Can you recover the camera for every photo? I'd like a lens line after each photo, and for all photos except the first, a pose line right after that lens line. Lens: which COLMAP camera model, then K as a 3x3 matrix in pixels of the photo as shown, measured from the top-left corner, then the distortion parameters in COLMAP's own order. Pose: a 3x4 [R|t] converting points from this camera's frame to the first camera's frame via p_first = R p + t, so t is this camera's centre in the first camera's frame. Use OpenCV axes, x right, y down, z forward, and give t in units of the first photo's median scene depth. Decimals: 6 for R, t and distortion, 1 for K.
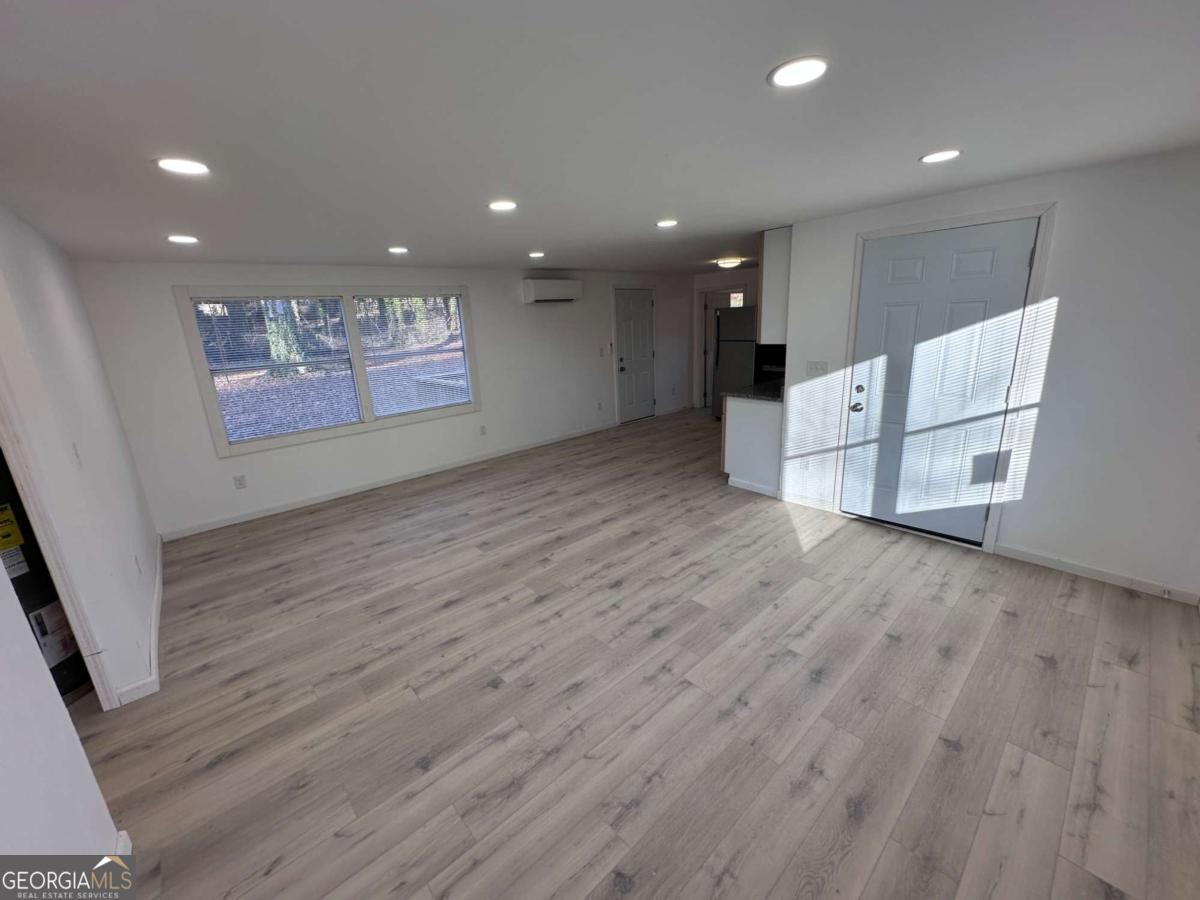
lens RADIAL K [[477.5, 0, 600.0], [0, 477.5, 450.0], [0, 0, 1]] dist [-0.003296, -0.000560]
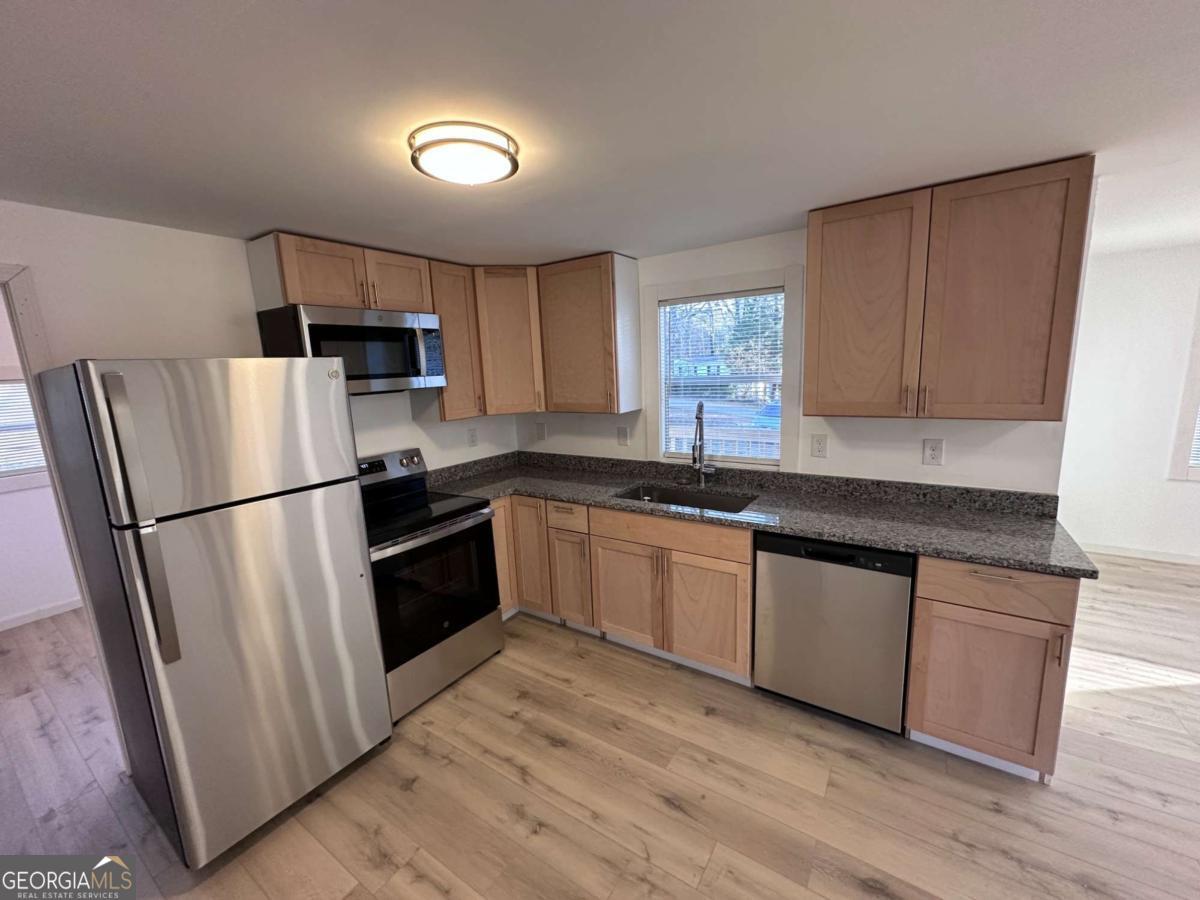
lens RADIAL K [[477.5, 0, 600.0], [0, 477.5, 450.0], [0, 0, 1]] dist [-0.003296, -0.000560]
pose [[-0.250557, -0.112767, 0.961512, 0.032670], [0.308775, 0.932012, 0.189770, -0.501066], [-0.917540, 0.344439, -0.198703, 1.813786]]
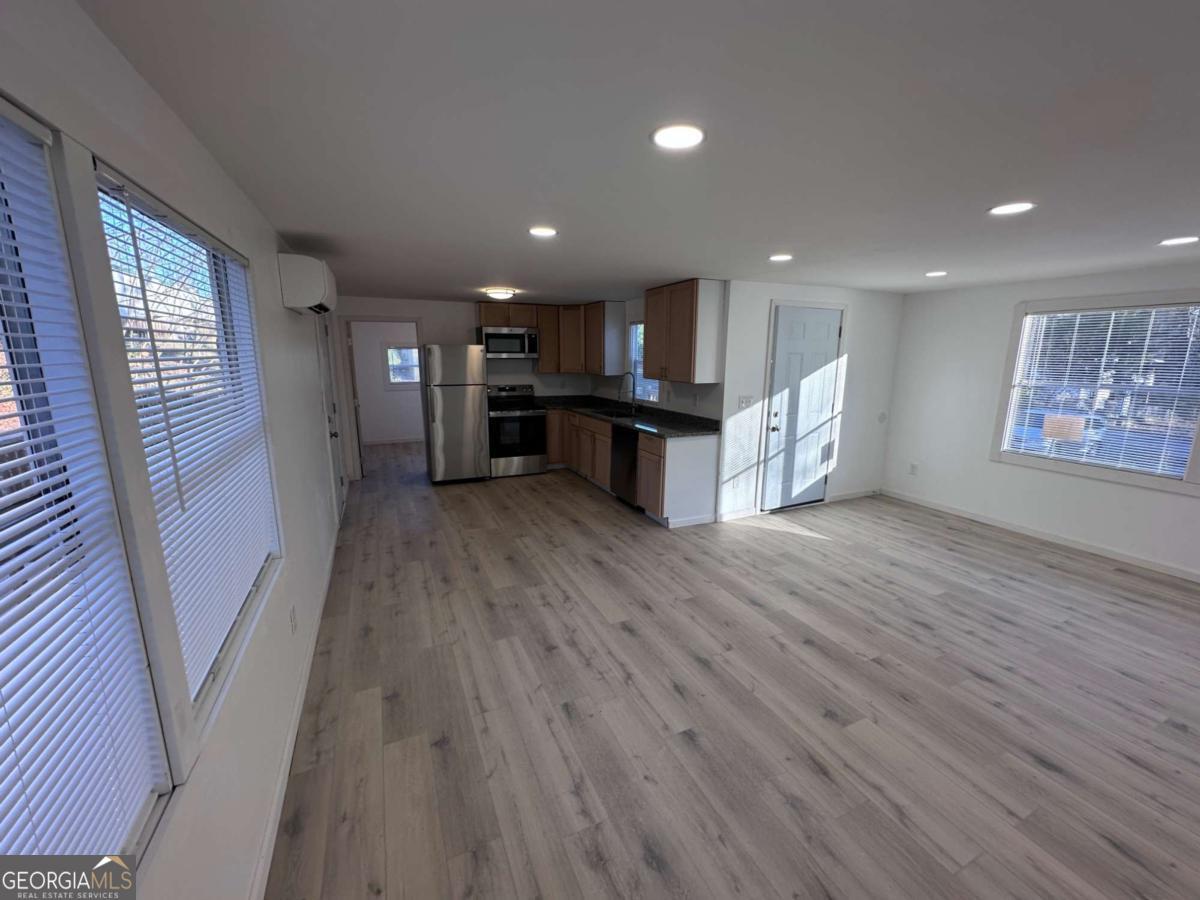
lens RADIAL K [[477.5, 0, 600.0], [0, 477.5, 450.0], [0, 0, 1]] dist [-0.003296, -0.000560]
pose [[0.293364, -0.139478, 0.945771, -0.904679], [0.233199, 0.969856, 0.070694, -0.249277], [-0.927122, 0.199814, 0.317047, 1.094874]]
